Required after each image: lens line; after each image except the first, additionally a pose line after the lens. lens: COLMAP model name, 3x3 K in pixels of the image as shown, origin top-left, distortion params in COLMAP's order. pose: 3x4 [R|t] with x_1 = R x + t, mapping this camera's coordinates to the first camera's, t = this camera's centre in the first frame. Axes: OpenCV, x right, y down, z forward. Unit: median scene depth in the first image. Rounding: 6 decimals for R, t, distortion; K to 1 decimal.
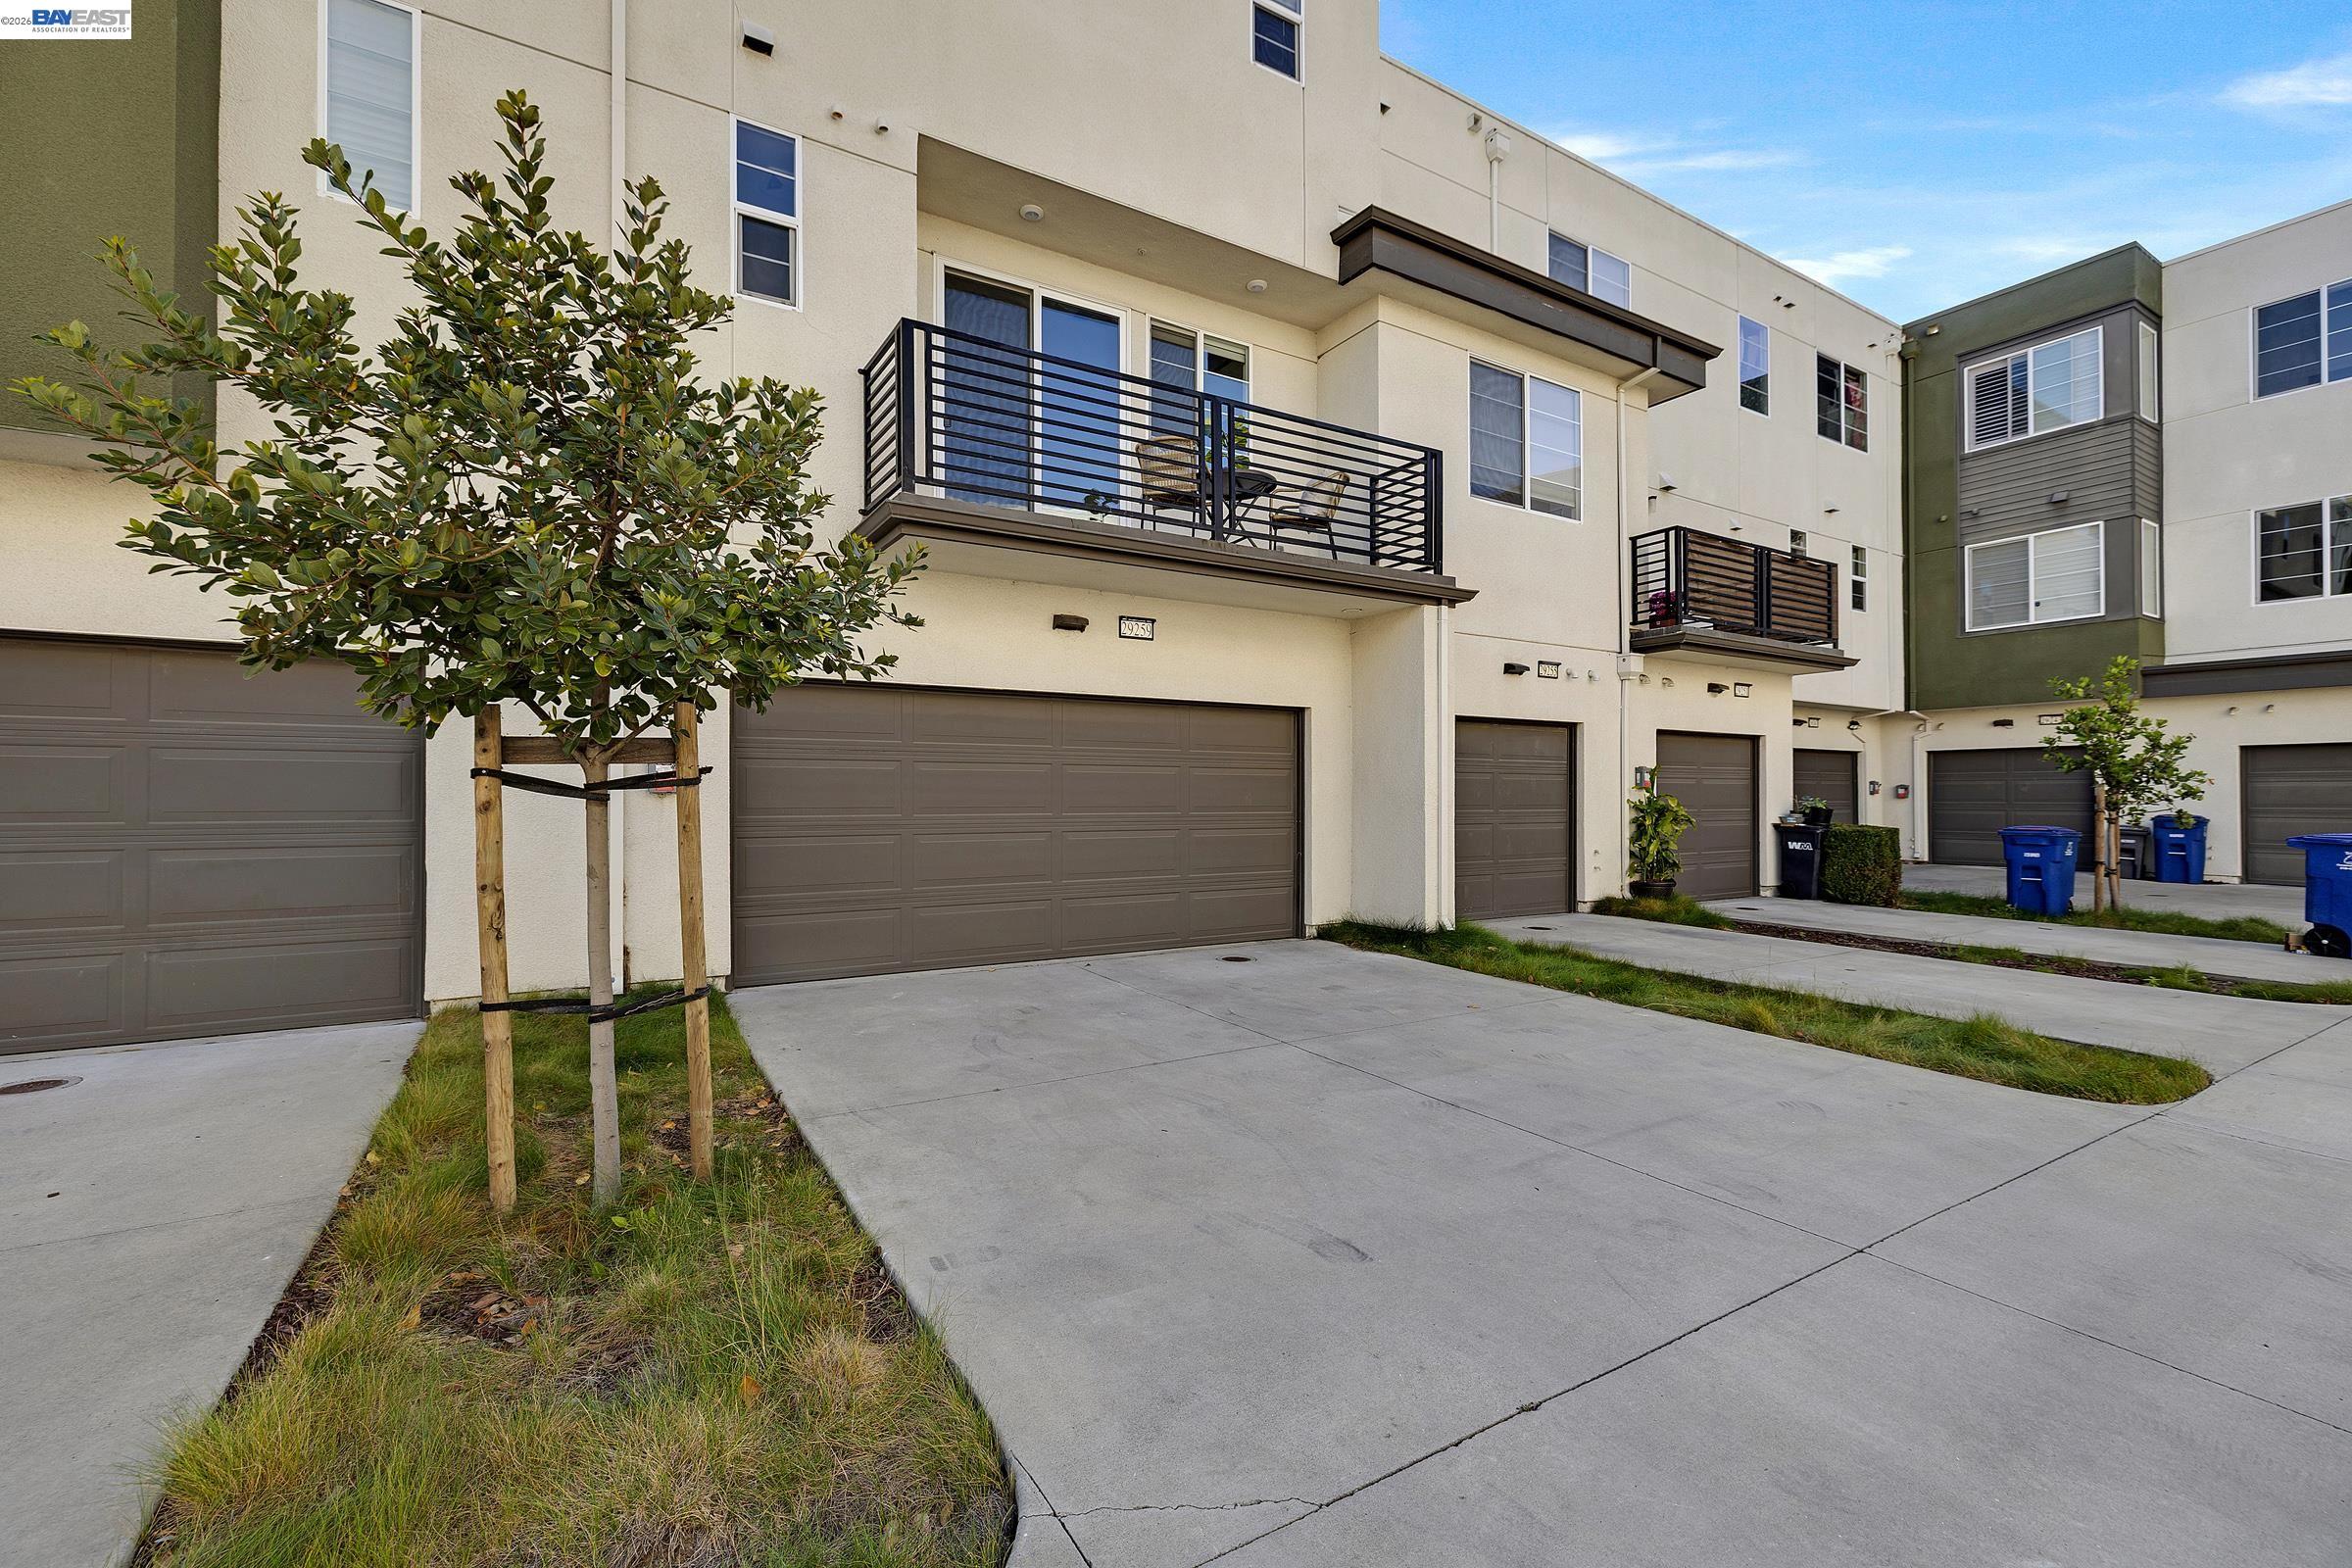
lens RADIAL K [[973.1, 0, 1161.4], [0, 973.1, 790.2], [0, 0, 1]] dist [-0.002621, 0.000622]
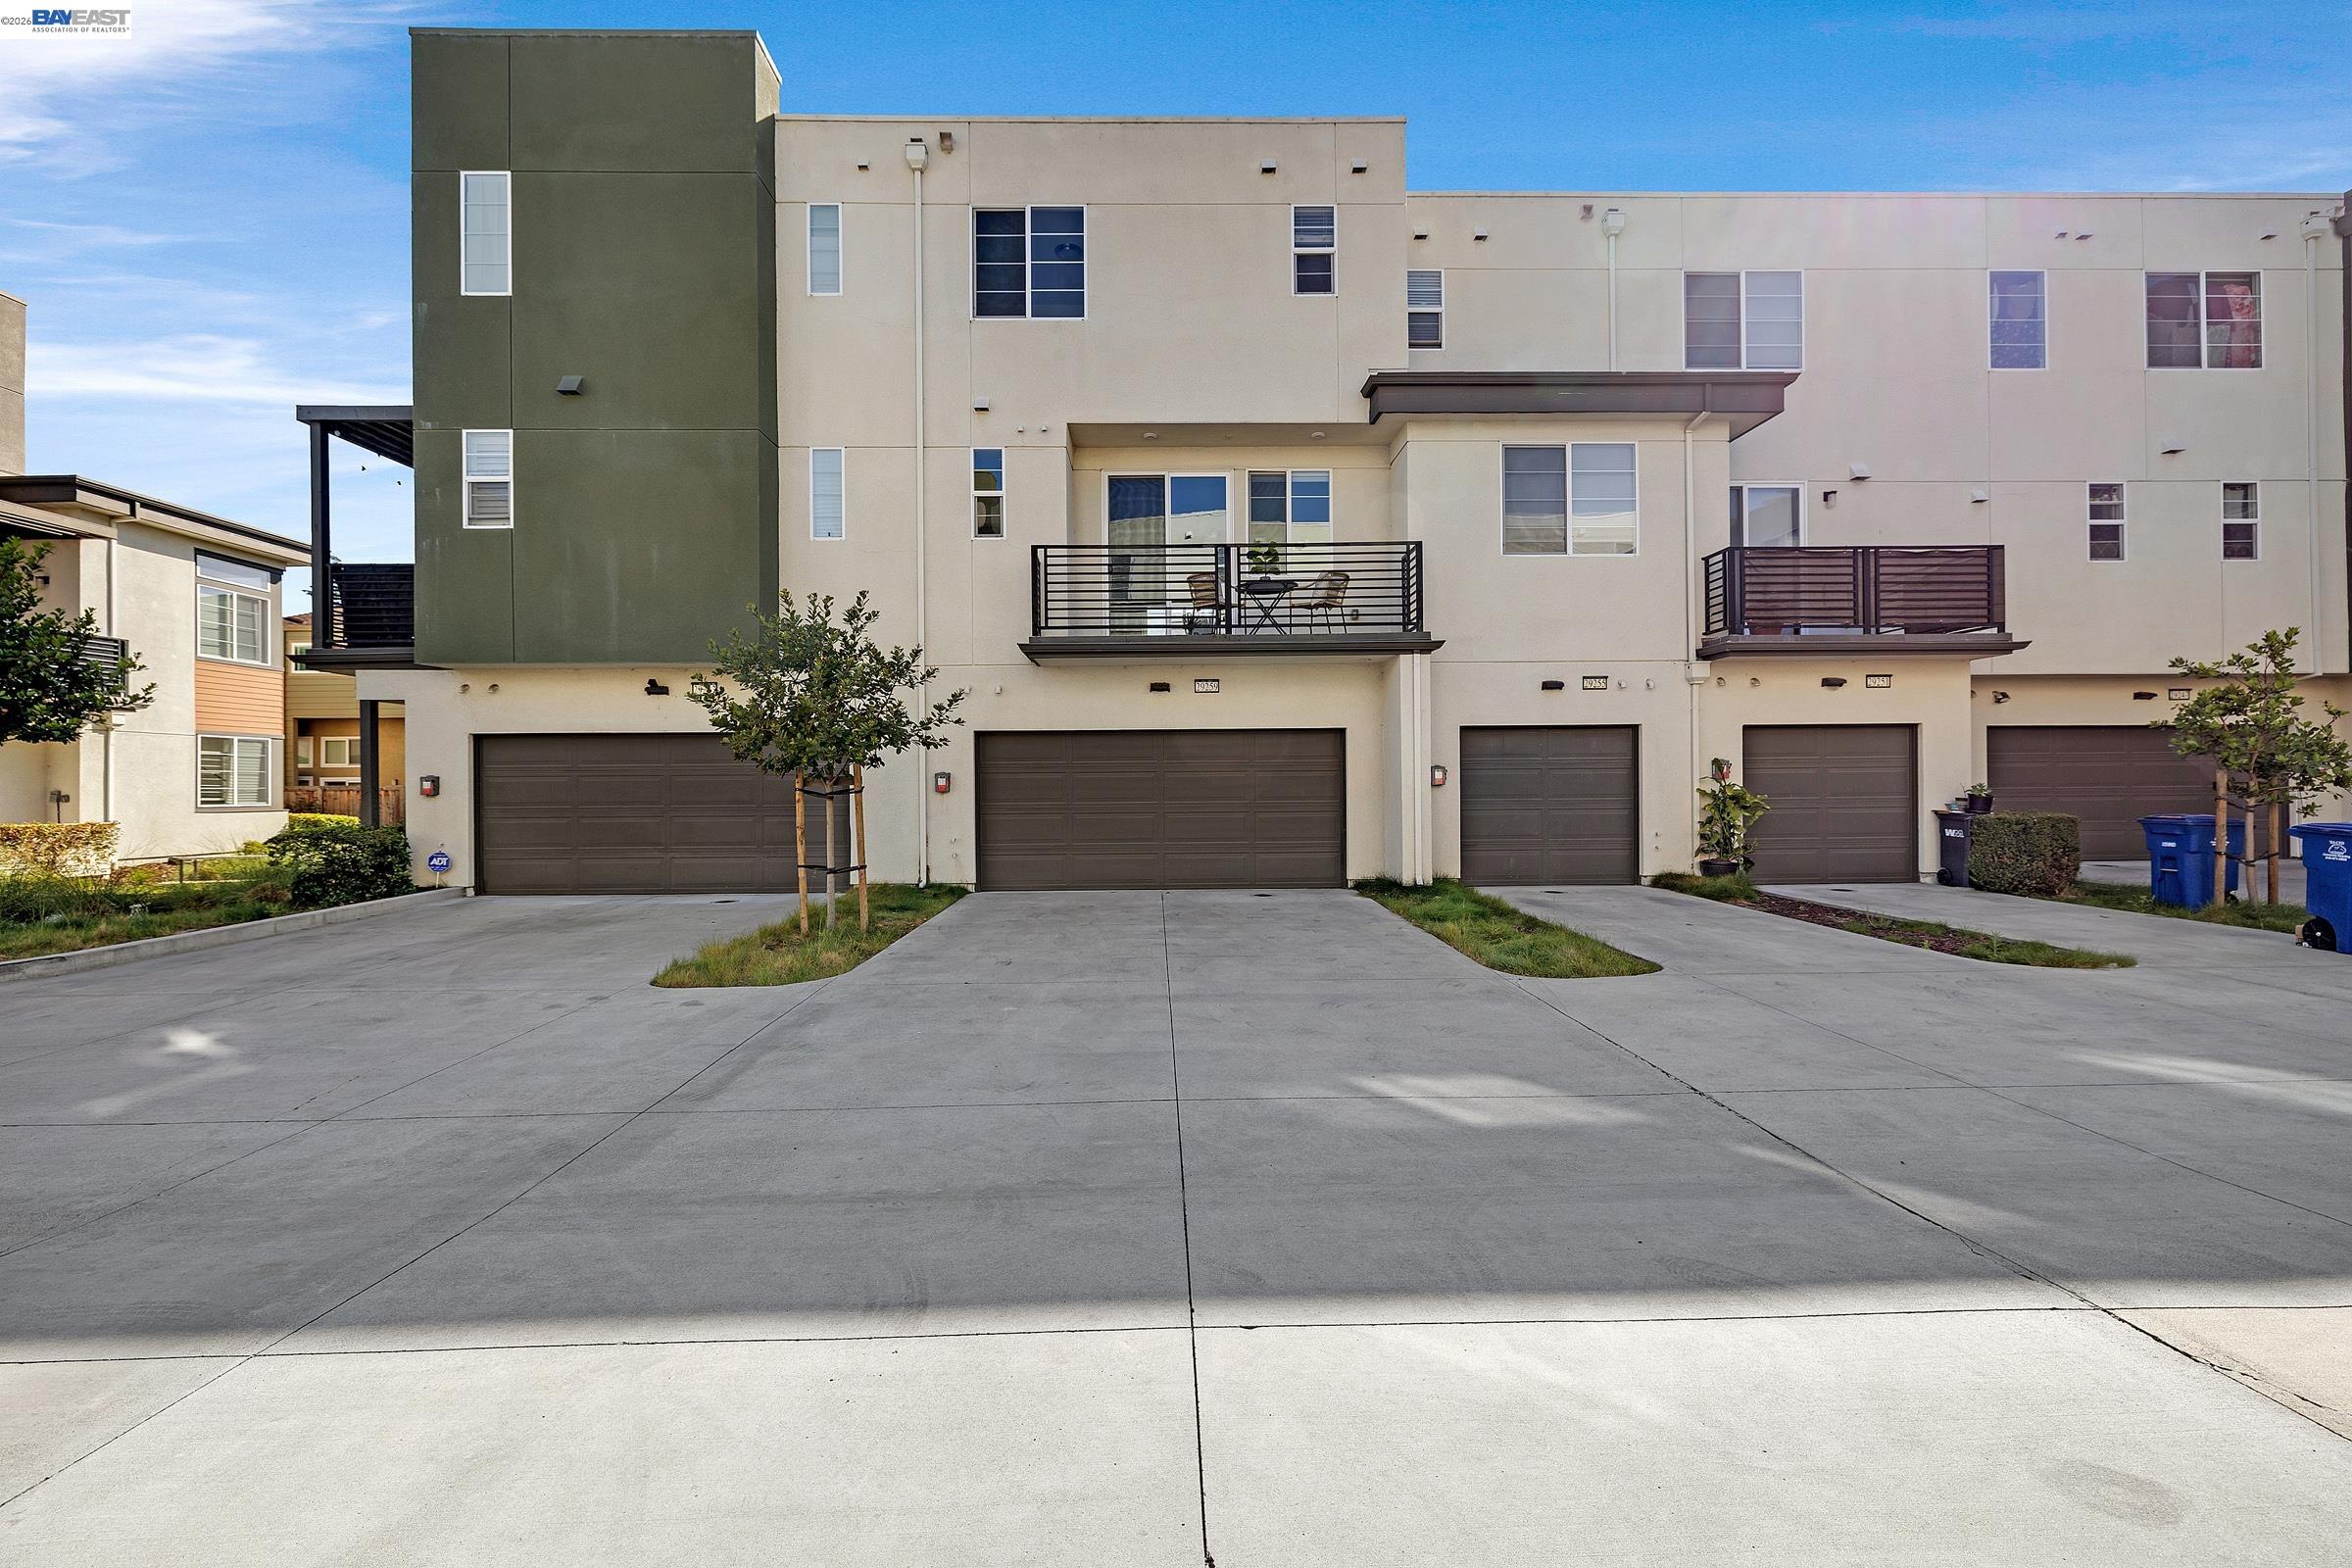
lens RADIAL K [[973.1, 0, 1168.8], [0, 973.1, 775.5], [0, 0, 1]] dist [-0.002621, 0.000622]
pose [[0.869039, -0.013448, -0.494561, 0.633007], [0.013463, 0.999903, -0.003531, -0.012983], [0.494560, -0.003590, 0.869136, -0.376761]]
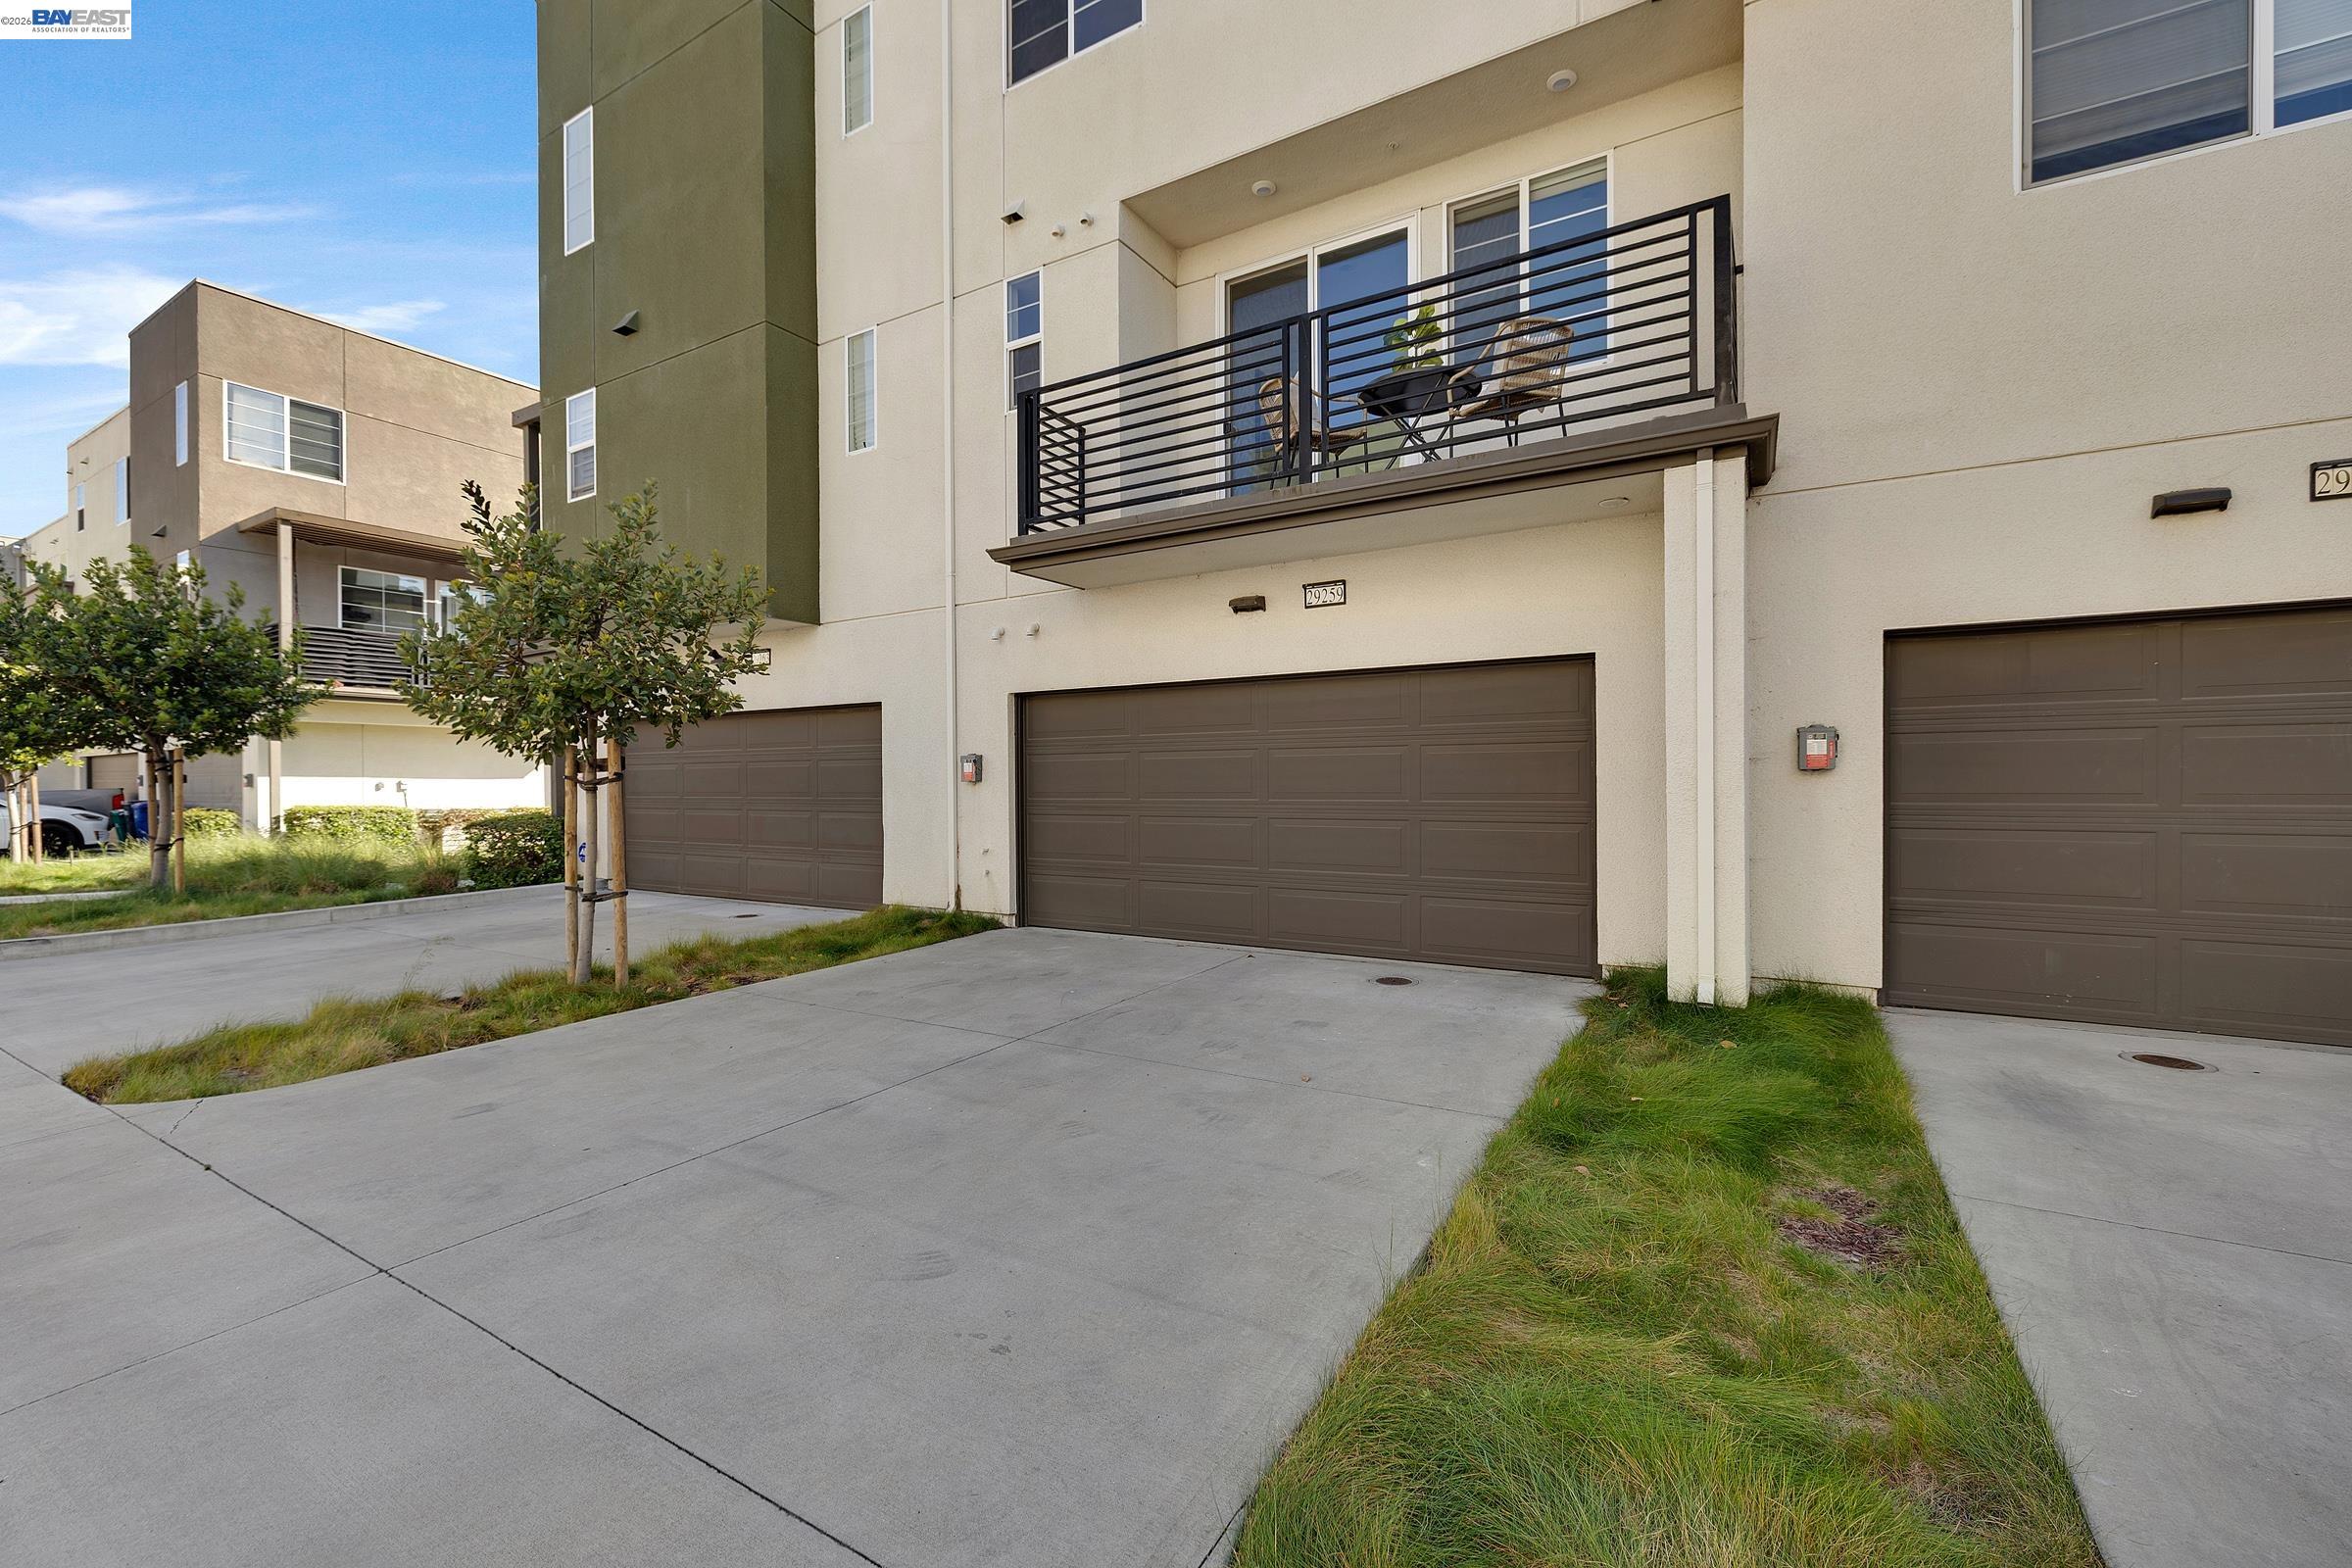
lens RADIAL K [[973.1, 0, 1170.2], [0, 973.1, 783.9], [0, 0, 1]] dist [-0.002621, 0.000622]
pose [[0.472673, -0.002311, -0.881235, 0.622271], [0.014883, 0.999875, 0.005361, 0.001140], [0.881112, -0.015649, 0.472648, 0.400119]]
